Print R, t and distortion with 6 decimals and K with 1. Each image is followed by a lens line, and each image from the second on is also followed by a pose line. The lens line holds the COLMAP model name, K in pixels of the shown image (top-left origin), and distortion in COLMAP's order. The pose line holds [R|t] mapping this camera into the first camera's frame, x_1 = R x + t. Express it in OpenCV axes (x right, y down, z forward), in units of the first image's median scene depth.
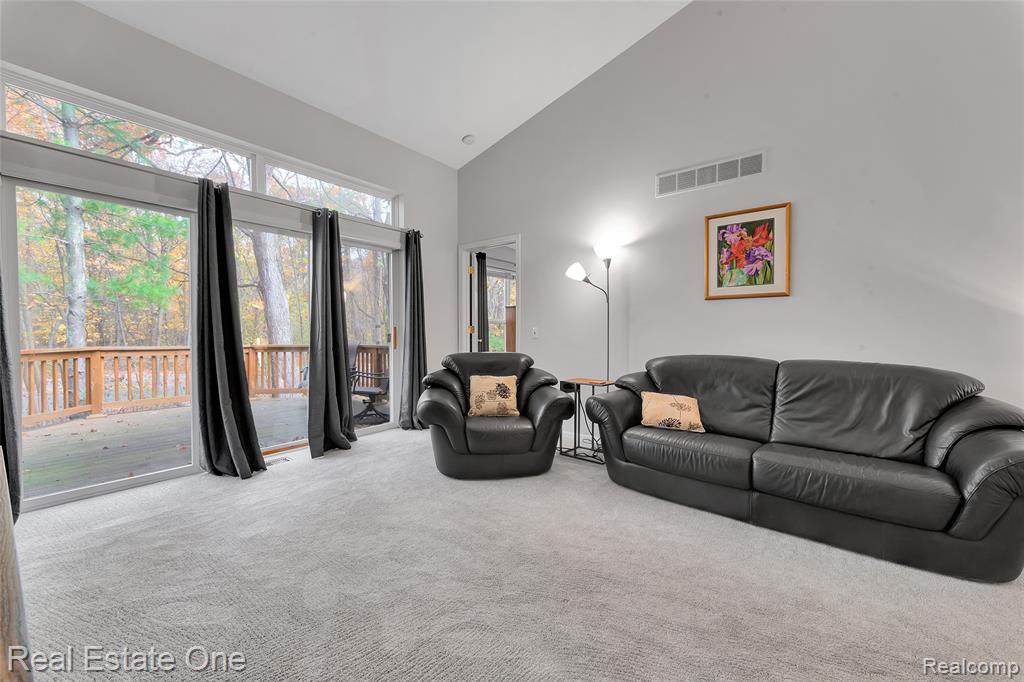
lens RADIAL K [[398.0, 0, 509.4], [0, 398.0, 332.2], [0, 0, 1]] dist [0.007514, -0.000841]
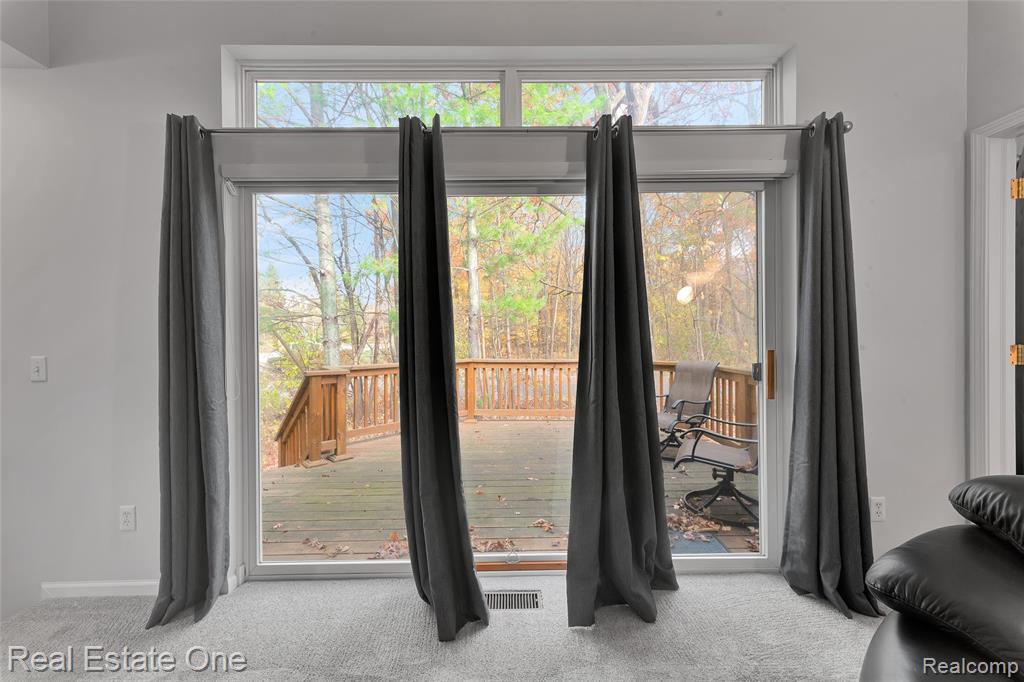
lens RADIAL K [[398.0, 0, 509.3], [0, 398.0, 341.1], [0, 0, 1]] dist [0.007514, -0.000841]
pose [[0.628374, 0.004603, -0.777898, -0.123228], [0.004932, 0.999939, 0.009902, -0.030884], [0.777896, -0.010059, 0.628312, 0.492180]]
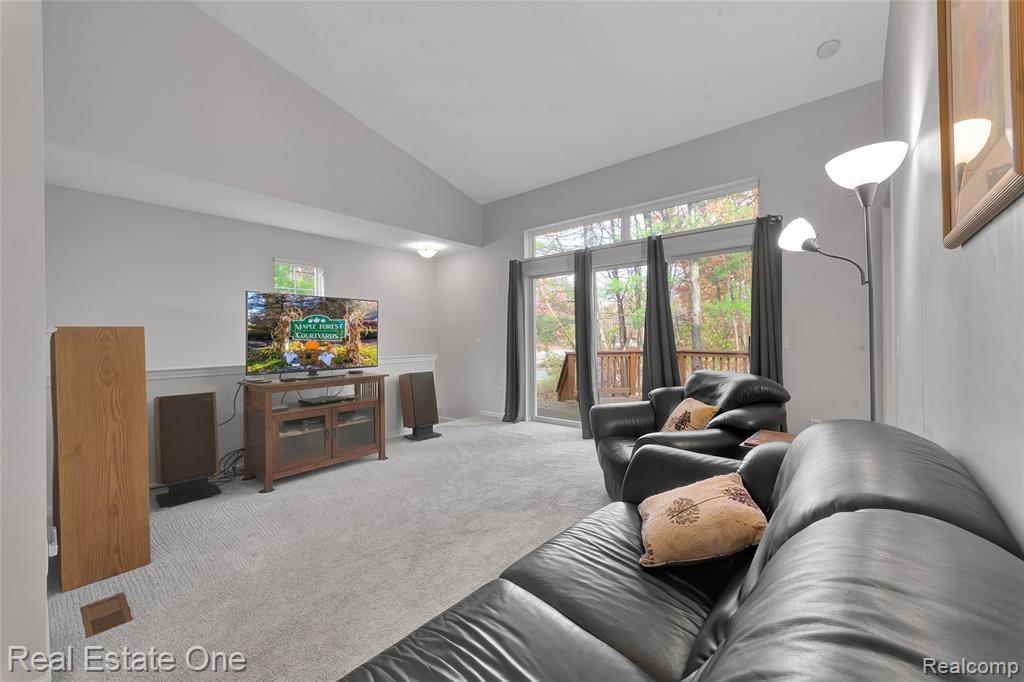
lens RADIAL K [[398.0, 0, 502.6], [0, 398.0, 340.0], [0, 0, 1]] dist [0.007514, -0.000841]
pose [[-0.047929, 0.000088, -0.998851, 0.567169], [0.008698, 0.999962, -0.000330, -0.004325], [0.998813, -0.008704, -0.047927, 0.513504]]
